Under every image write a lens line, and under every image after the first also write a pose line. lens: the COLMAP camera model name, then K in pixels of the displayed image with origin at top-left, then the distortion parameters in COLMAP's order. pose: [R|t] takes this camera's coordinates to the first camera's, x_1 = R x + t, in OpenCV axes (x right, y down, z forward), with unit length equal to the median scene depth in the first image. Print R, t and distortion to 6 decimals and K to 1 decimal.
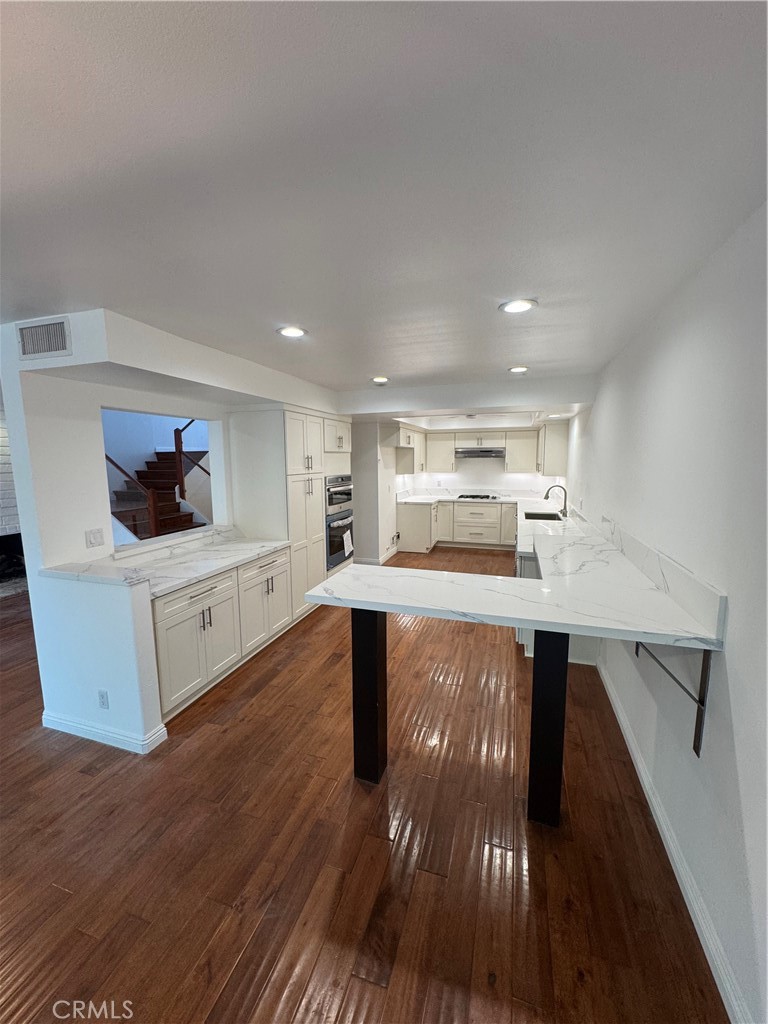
lens RADIAL K [[409.0, 0, 384.0], [0, 409.0, 512.0], [0, 0, 1]] dist [-0.001880, -0.000081]
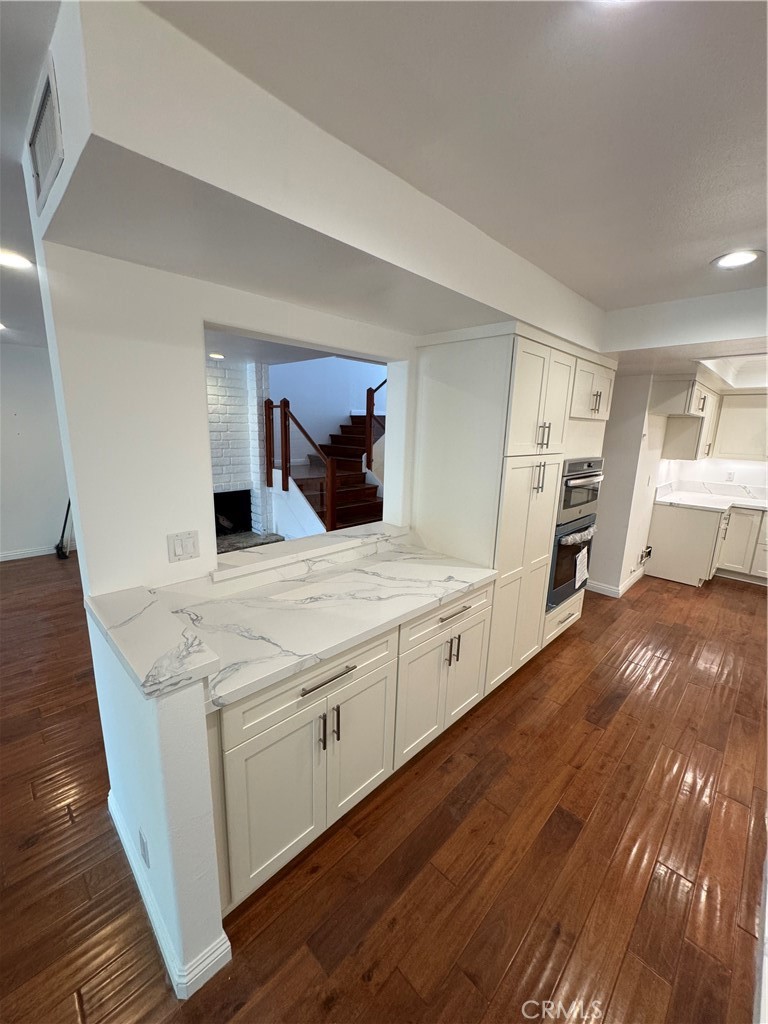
lens RADIAL K [[409.0, 0, 384.0], [0, 409.0, 512.0], [0, 0, 1]] dist [-0.001880, -0.000081]
pose [[0.893020, 0.125978, -0.432024, -0.103161], [-0.094649, 0.991123, 0.093366, -0.039312], [0.439951, -0.042487, 0.897016, 0.324902]]
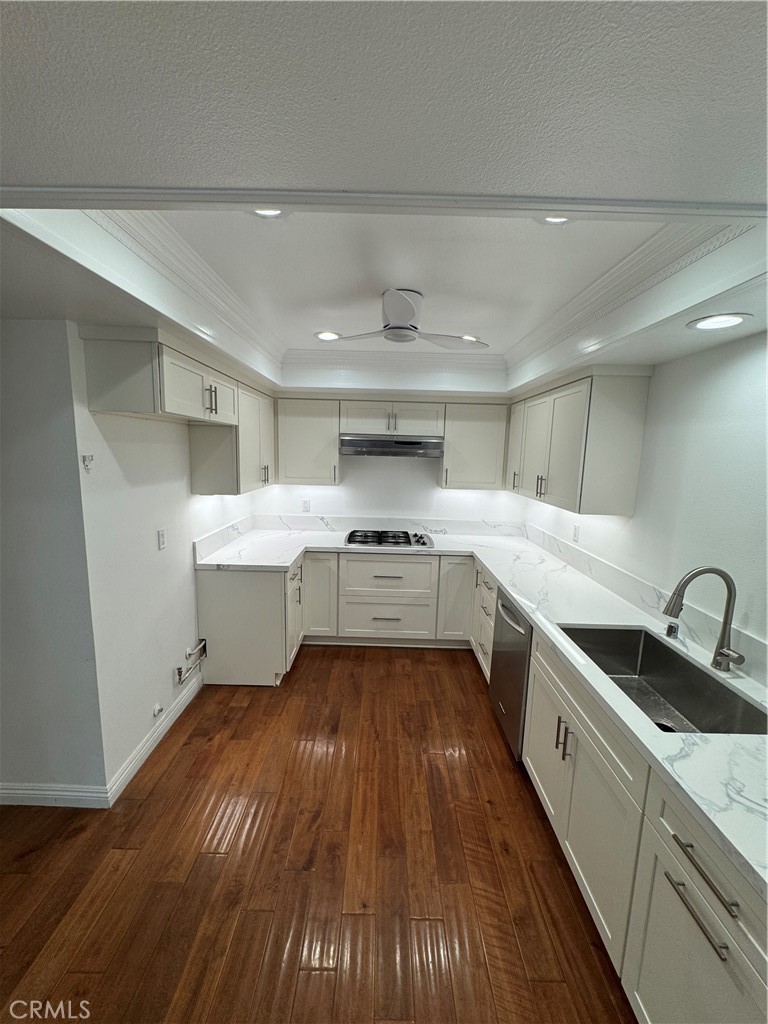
lens RADIAL K [[409.0, 0, 384.0], [0, 409.0, 512.0], [0, 0, 1]] dist [-0.001880, -0.000081]
pose [[0.950702, -0.012448, 0.309856, 0.118294], [0.005925, 0.999741, 0.021986, -0.119318], [-0.310049, -0.019066, 0.950529, 0.836363]]
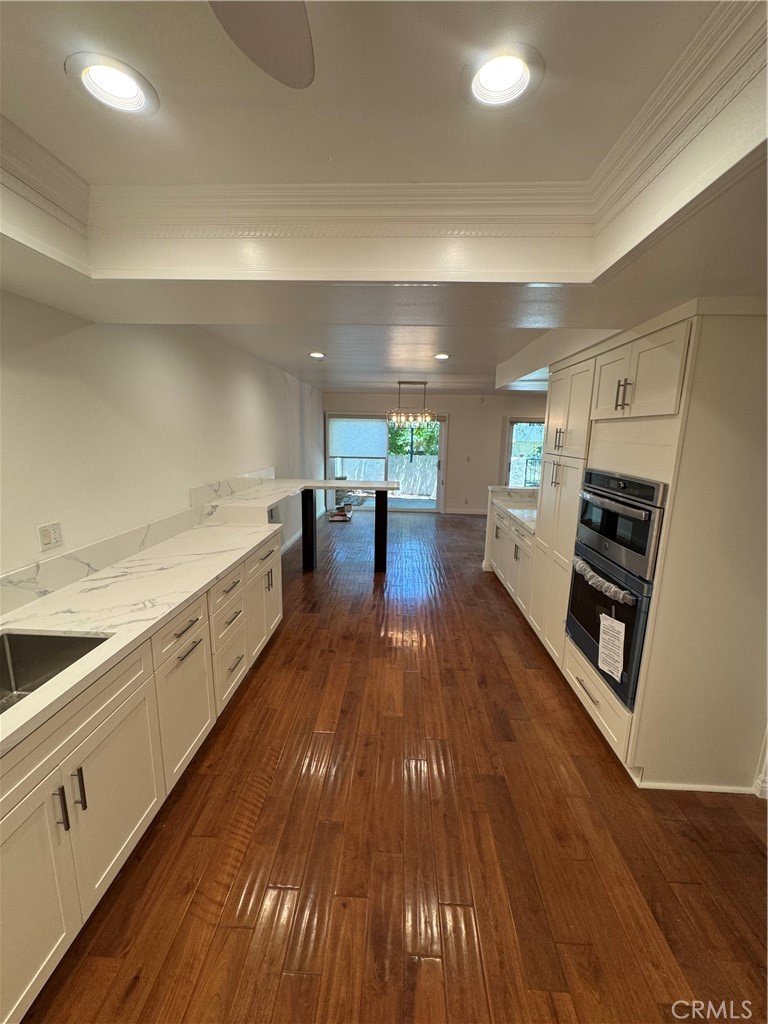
lens RADIAL K [[409.0, 0, 384.0], [0, 409.0, 512.0], [0, 0, 1]] dist [-0.001880, -0.000081]
pose [[-0.964517, 0.038540, -0.261192, 0.236129], [-0.048203, 0.946956, 0.317729, -0.173781], [0.259583, 0.319045, -0.911497, 1.319735]]
